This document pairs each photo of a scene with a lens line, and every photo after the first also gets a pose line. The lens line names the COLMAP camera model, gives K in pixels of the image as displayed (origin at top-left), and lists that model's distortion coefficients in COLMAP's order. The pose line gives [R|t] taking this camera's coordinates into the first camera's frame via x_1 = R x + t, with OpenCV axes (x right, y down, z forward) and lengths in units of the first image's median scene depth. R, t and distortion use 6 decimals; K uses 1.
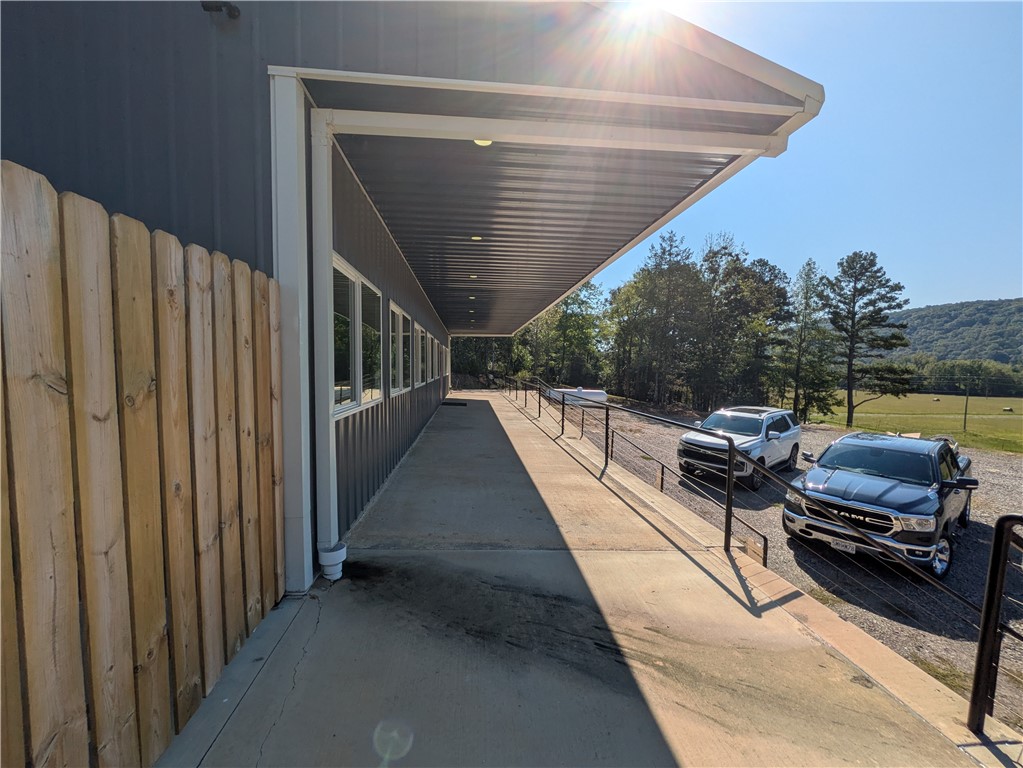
lens RADIAL K [[404.8, 0, 512.8], [0, 404.8, 384.0], [0, 0, 1]] dist [-0.000661, 0.000149]
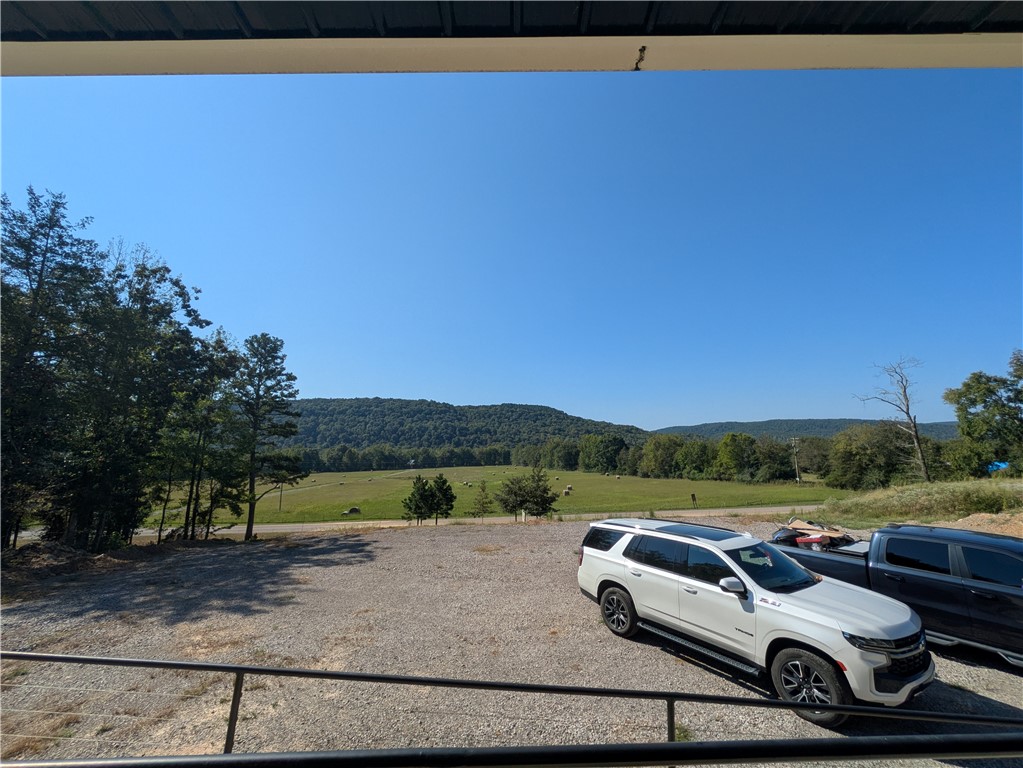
lens RADIAL K [[404.8, 0, 512.8], [0, 404.8, 384.0], [0, 0, 1]] dist [-0.000661, 0.000149]
pose [[0.100854, 0.151796, 0.983253, -0.076484], [0.063941, 0.985260, -0.158664, -0.109636], [-0.992844, 0.078872, 0.089661, 1.919441]]
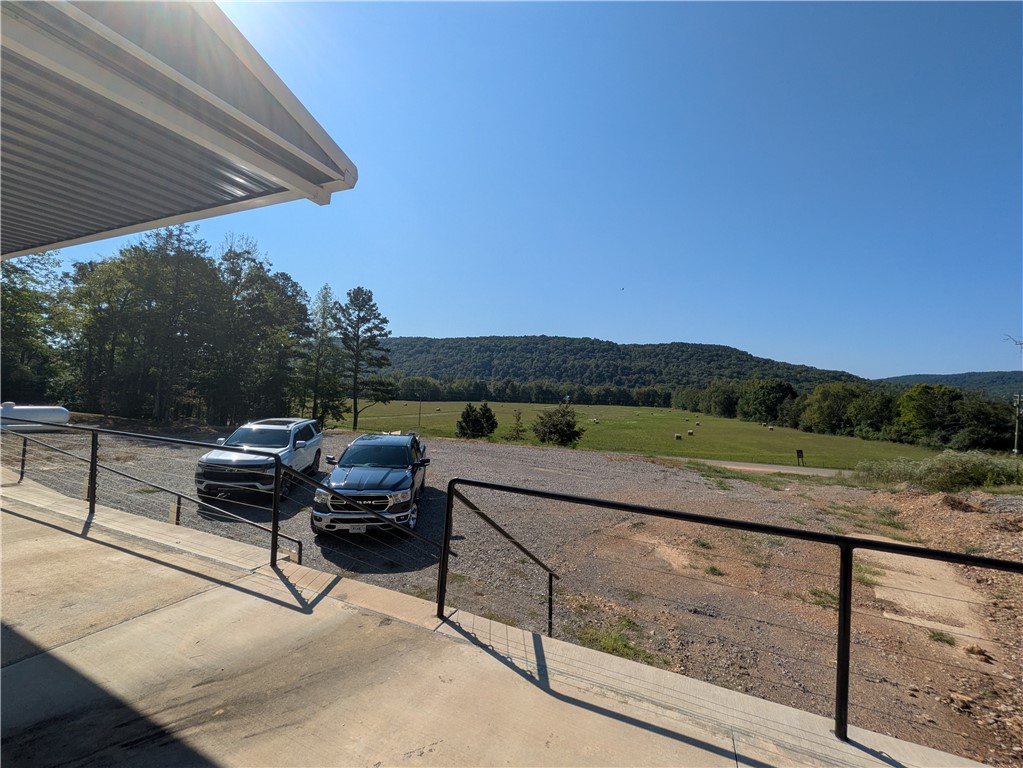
lens RADIAL K [[404.8, 0, 512.8], [0, 404.8, 384.0], [0, 0, 1]] dist [-0.000661, 0.000149]
pose [[0.481573, 0.016025, 0.876259, -0.029678], [0.005498, 0.999758, -0.021305, -0.007811], [-0.876389, 0.015077, 0.481368, -0.009618]]
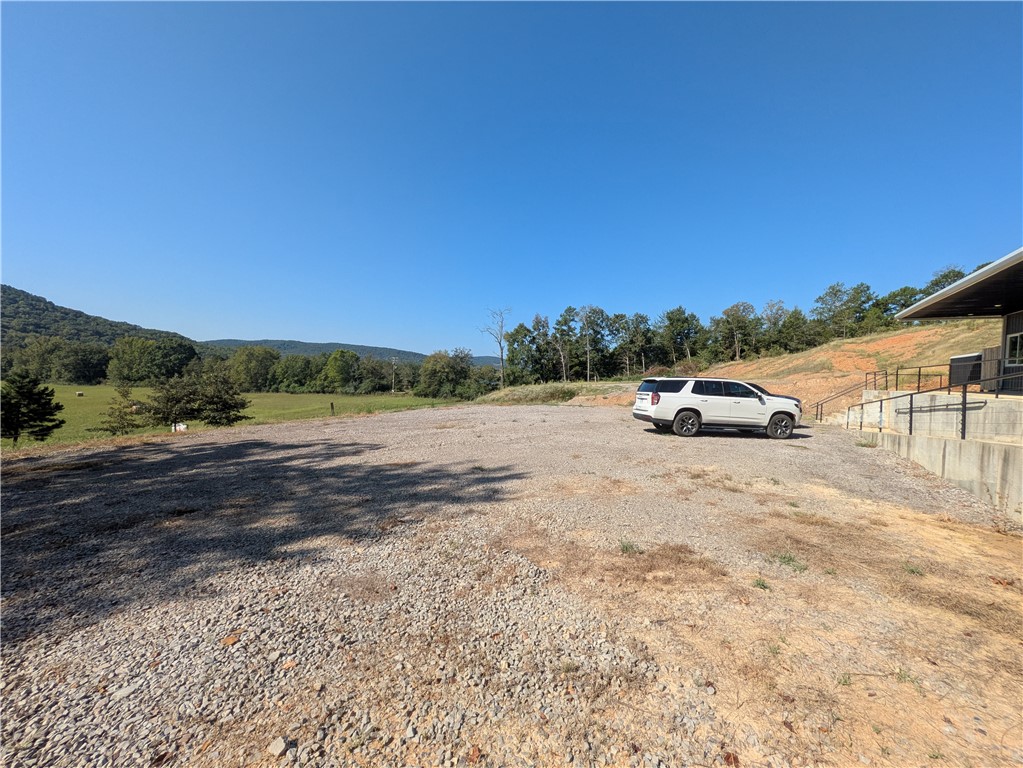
lens RADIAL K [[404.8, 0, 512.8], [0, 404.8, 384.0], [0, 0, 1]] dist [-0.000661, 0.000149]
pose [[-0.774181, -0.052167, 0.630811, 0.492119], [-0.011420, 0.997587, 0.068484, 0.018560], [-0.632862, 0.045815, -0.772908, 3.503896]]
